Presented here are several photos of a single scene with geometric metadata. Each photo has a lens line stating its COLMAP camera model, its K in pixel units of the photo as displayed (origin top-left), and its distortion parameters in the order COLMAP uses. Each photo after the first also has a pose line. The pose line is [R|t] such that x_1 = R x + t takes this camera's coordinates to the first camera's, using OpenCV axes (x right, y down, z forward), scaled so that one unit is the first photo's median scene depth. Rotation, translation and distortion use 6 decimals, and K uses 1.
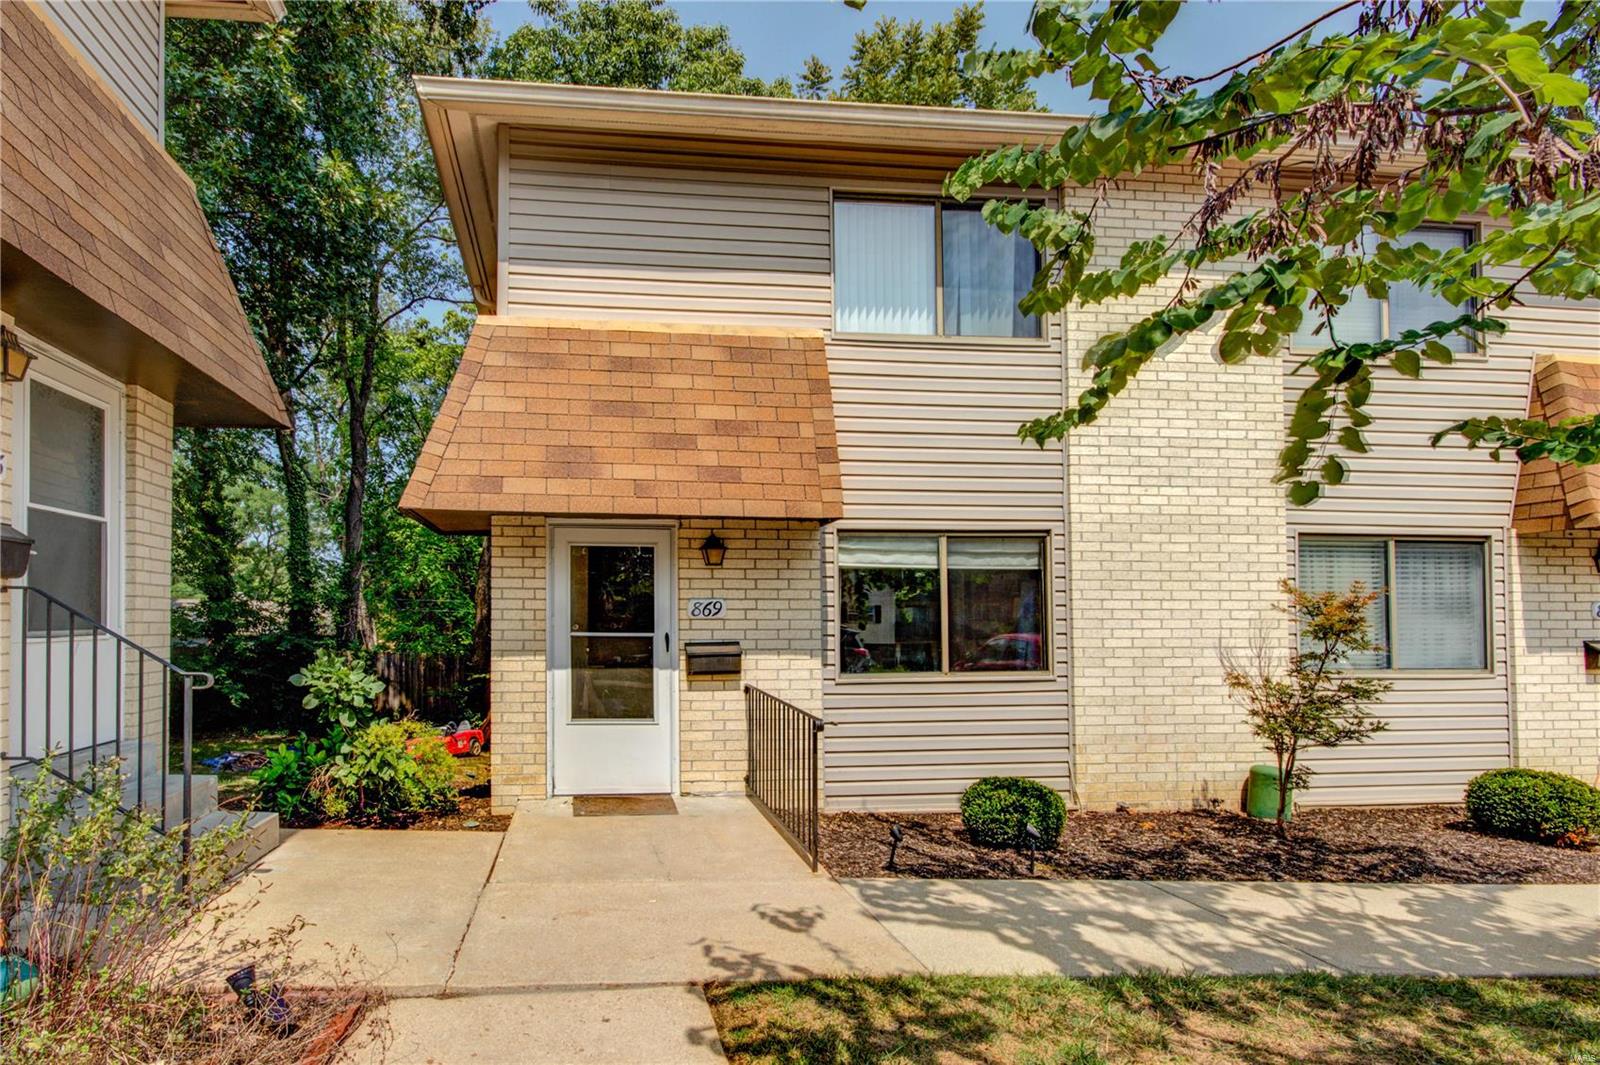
lens RADIAL K [[734.5, 0, 806.5], [0, 734.5, 550.1], [0, 0, 1]] dist [-0.001629, -0.000251]
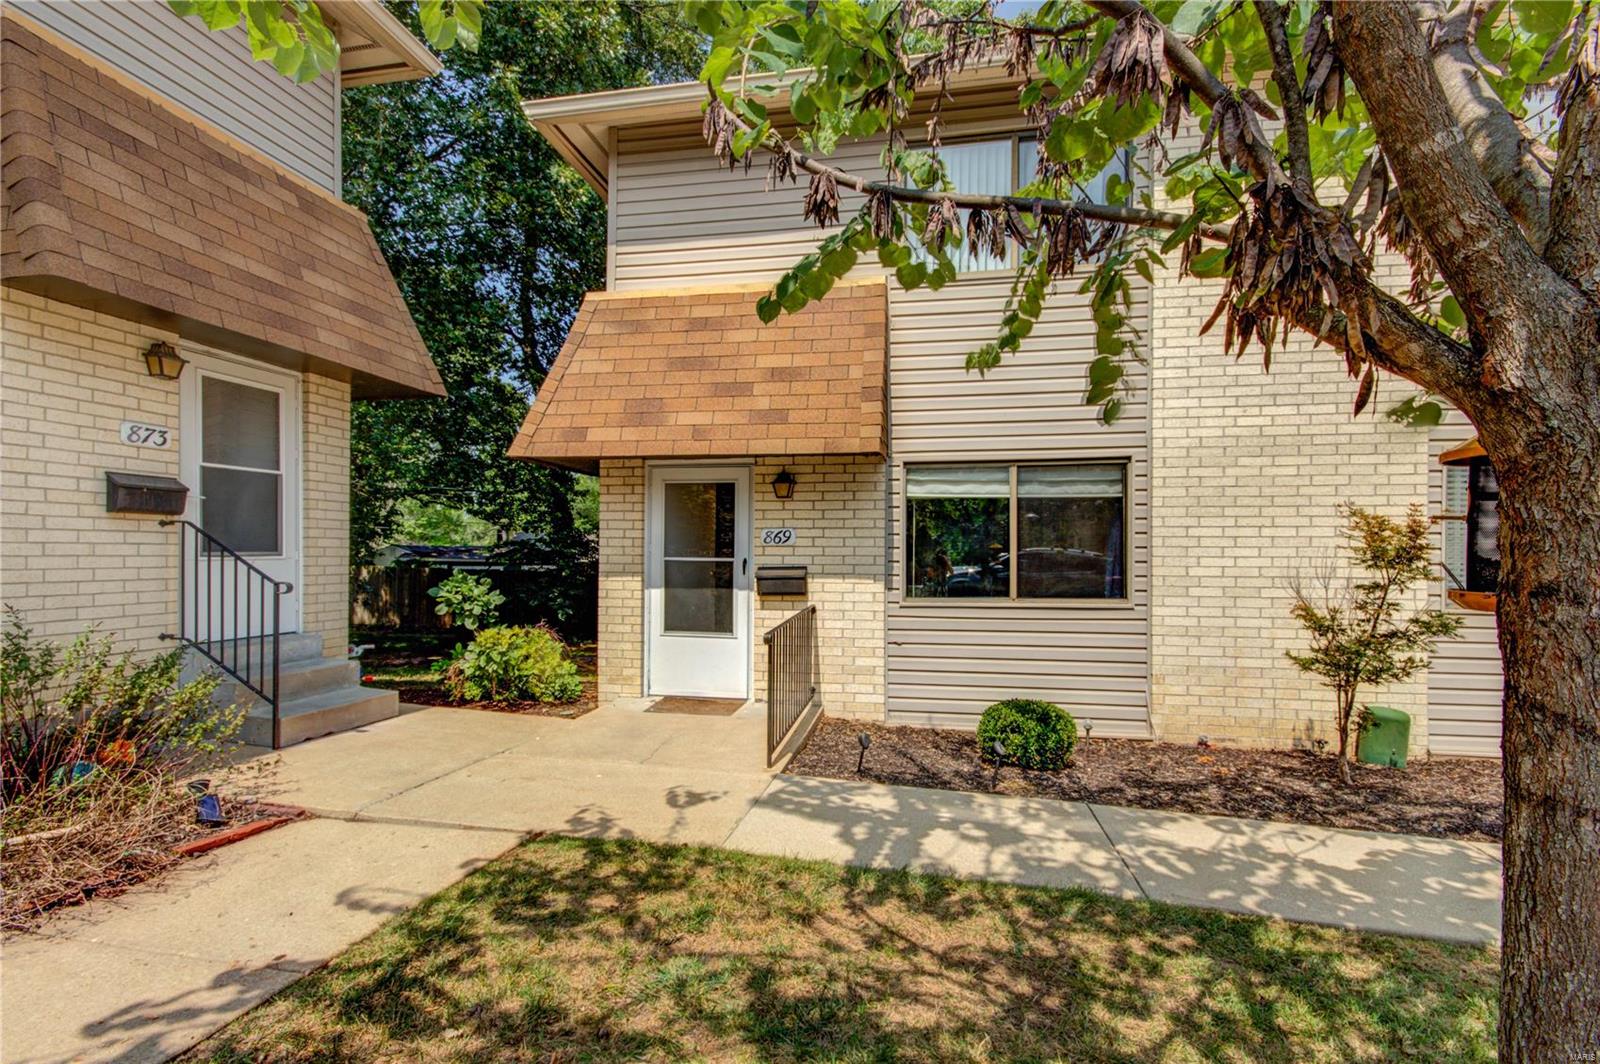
lens RADIAL K [[685.3, 0, 801.3], [0, 685.3, 498.1], [0, 0, 1]] dist [0.000515, 0.000066]
pose [[0.967211, -0.016957, -0.253406, 0.171050], [0.022286, 0.999587, 0.018171, 0.002478], [0.252993, -0.023222, 0.967189, -0.000786]]
